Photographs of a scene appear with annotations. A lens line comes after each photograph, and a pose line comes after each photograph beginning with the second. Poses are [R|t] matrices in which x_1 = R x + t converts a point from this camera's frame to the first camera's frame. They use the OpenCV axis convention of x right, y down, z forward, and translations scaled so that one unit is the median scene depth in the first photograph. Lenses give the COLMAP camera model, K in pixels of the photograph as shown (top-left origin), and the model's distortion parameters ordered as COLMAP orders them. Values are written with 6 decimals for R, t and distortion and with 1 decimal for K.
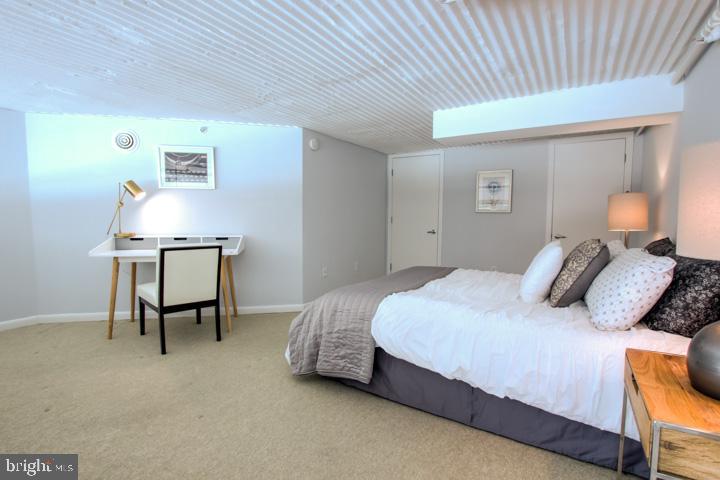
lens RADIAL K [[349.2, 0, 359.9], [0, 349.2, 241.2], [0, 0, 1]] dist [-0.032352, 0.006078]
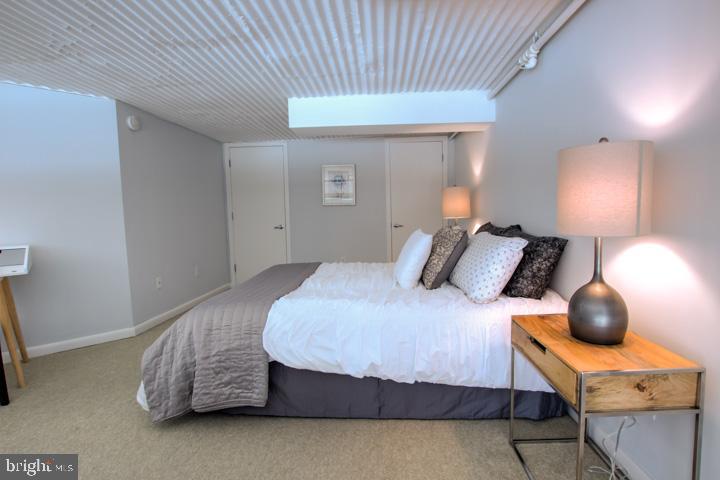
lens RADIAL K [[349.2, 0, 362.4], [0, 349.2, 242.7], [0, 0, 1]] dist [-0.032352, 0.006078]
pose [[0.867437, -0.069552, 0.492662, -0.145010], [0.059988, 0.997578, 0.035212, -0.008986], [-0.493917, -0.000991, 0.869508, 0.122165]]
